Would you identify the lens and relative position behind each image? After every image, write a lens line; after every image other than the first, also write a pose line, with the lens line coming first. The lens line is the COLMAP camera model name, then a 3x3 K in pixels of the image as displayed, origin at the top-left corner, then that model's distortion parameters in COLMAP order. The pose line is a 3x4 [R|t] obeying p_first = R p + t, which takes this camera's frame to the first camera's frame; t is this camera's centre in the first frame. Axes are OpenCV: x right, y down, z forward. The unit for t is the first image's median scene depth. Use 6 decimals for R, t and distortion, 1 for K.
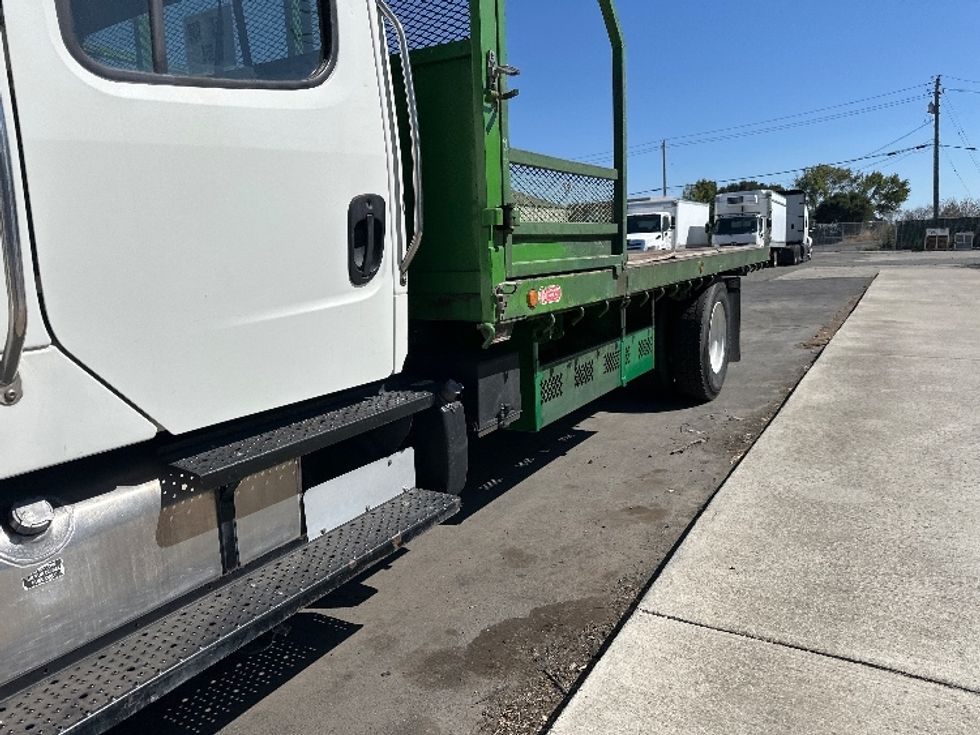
lens RADIAL K [[686.1, 0, 486.1], [0, 686.1, 370.9], [0, 0, 1]] dist [0.109494, -0.164606]
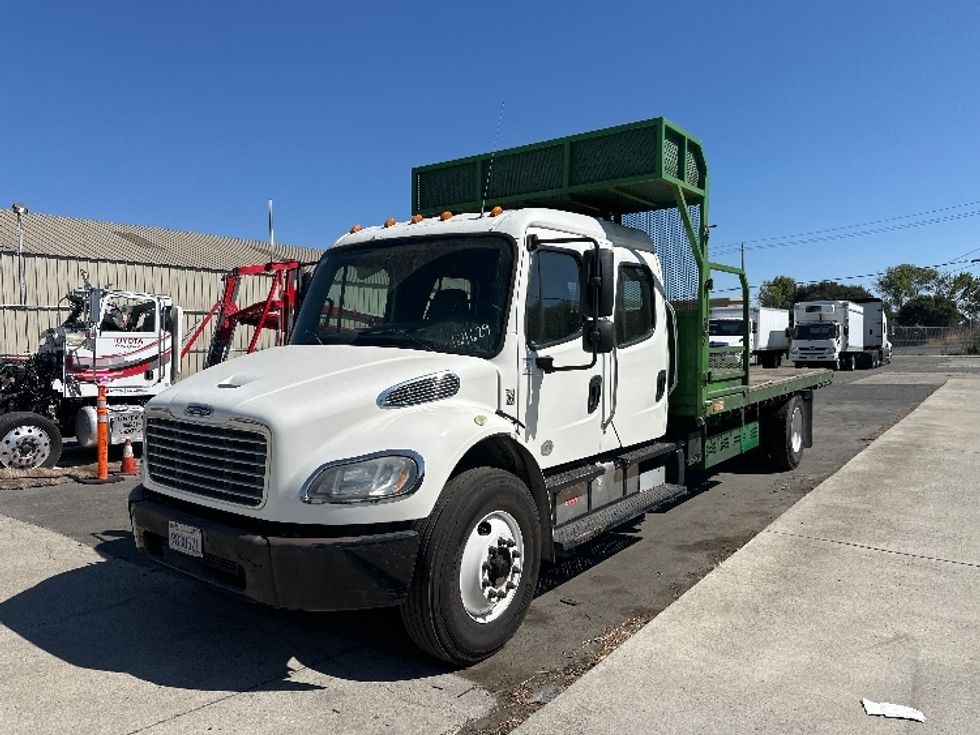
lens RADIAL K [[686.1, 0, 486.1], [0, 686.1, 370.9], [0, 0, 1]] dist [0.109494, -0.164606]
pose [[0.994204, 0.036747, -0.101039, -0.245196], [-0.048786, 0.991648, -0.119392, 0.048786], [0.095807, 0.123629, 0.987693, -0.746947]]
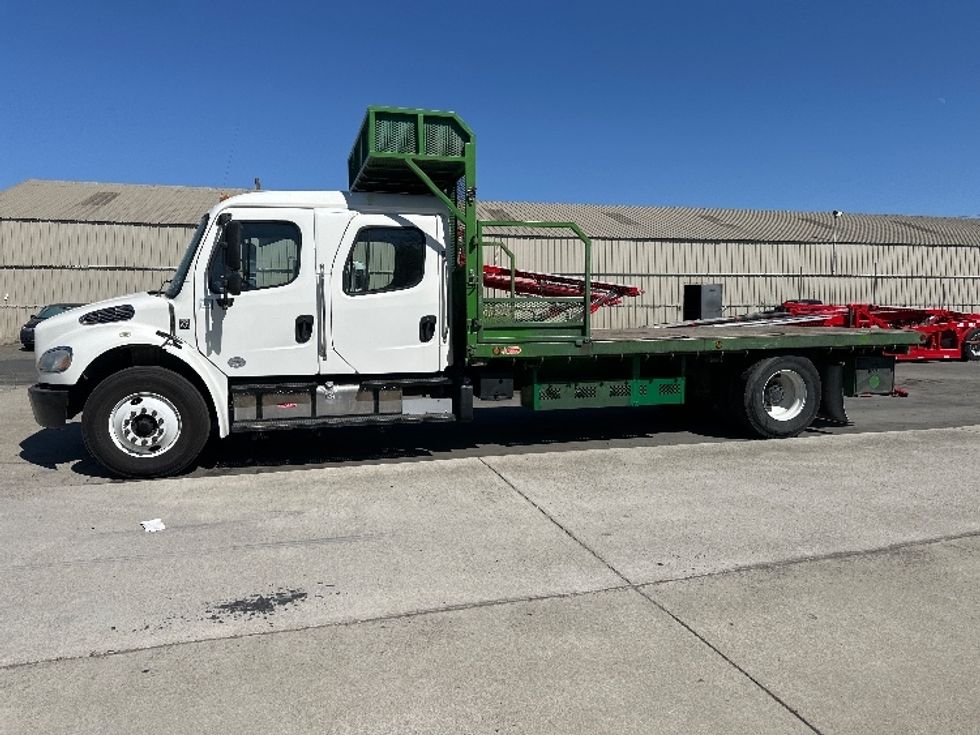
lens RADIAL K [[686.1, 0, 486.1], [0, 686.1, 370.9], [0, 0, 1]] dist [0.109494, -0.164606]
pose [[0.726134, 0.096689, -0.680721, 0.934500], [-0.141306, 0.989914, -0.010126, 0.002308], [0.672876, 0.103543, 0.732473, -0.493350]]
